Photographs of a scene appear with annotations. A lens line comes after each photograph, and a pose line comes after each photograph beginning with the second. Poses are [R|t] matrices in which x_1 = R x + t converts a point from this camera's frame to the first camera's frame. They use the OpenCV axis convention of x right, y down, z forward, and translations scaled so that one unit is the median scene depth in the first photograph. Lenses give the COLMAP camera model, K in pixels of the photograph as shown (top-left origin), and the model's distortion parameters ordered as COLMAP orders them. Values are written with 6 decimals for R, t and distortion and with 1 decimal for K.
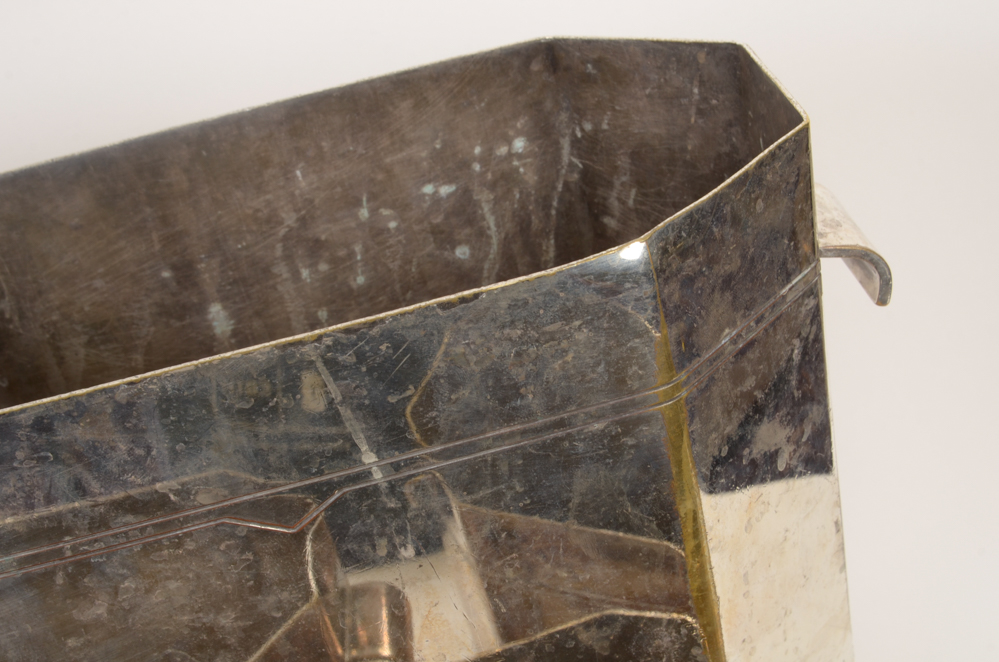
lens RADIAL K [[1442.2, 0, 499.3], [0, 1442.2, 333.2], [0, 0, 1]] dist [0.009915, 0.000000]
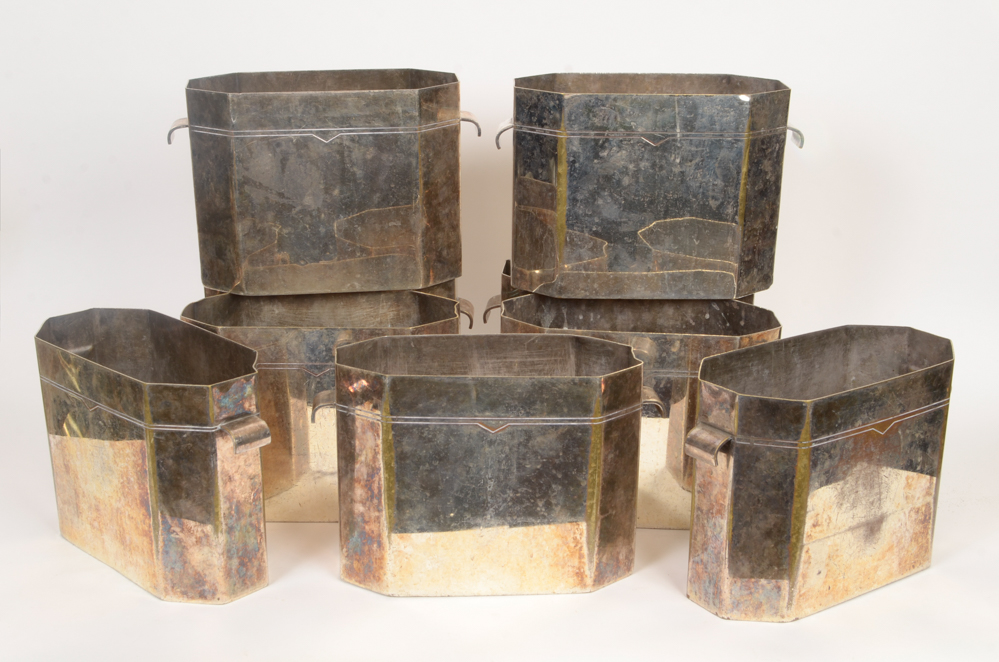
lens RADIAL K [[1302.7, 0, 498.6], [0, 1302.7, 331.1], [0, 0, 1]] dist [-0.019117, 0.000000]
pose [[0.968435, 0.244811, -0.046914, -0.270167], [-0.248999, 0.941421, -0.227433, 1.613227], [-0.011512, 0.231936, 0.972663, -2.571873]]
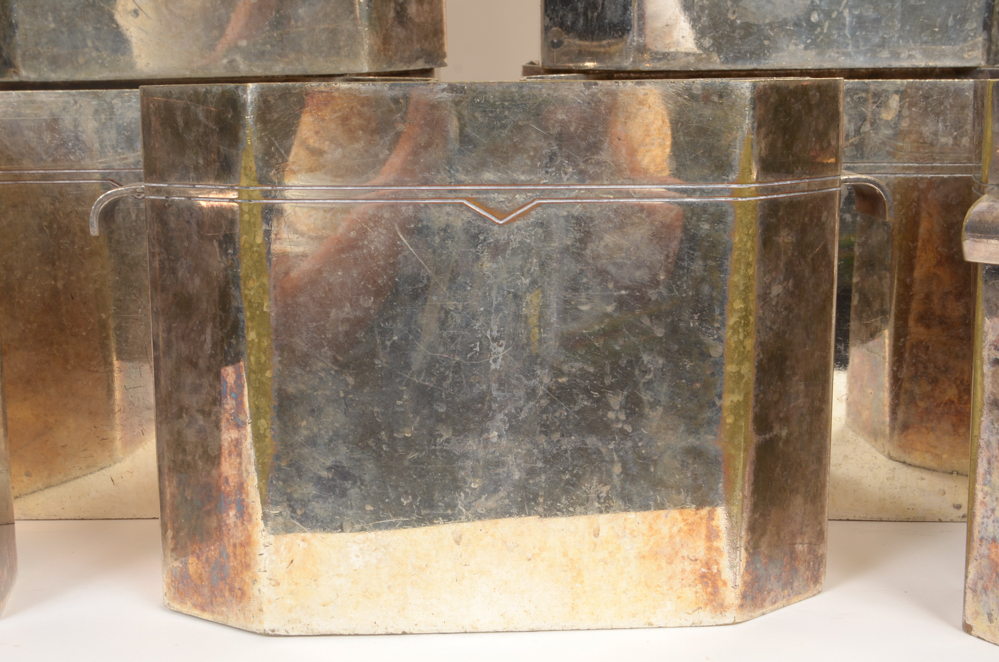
lens RADIAL K [[1442.2, 0, 499.4], [0, 1442.2, 331.3], [0, 0, 1]] dist [0.009915, 0.000000]
pose [[0.970199, 0.222241, -0.096550, -0.201177], [-0.241968, 0.909716, -0.337445, 1.737923], [0.012839, 0.350751, 0.936381, -0.696073]]
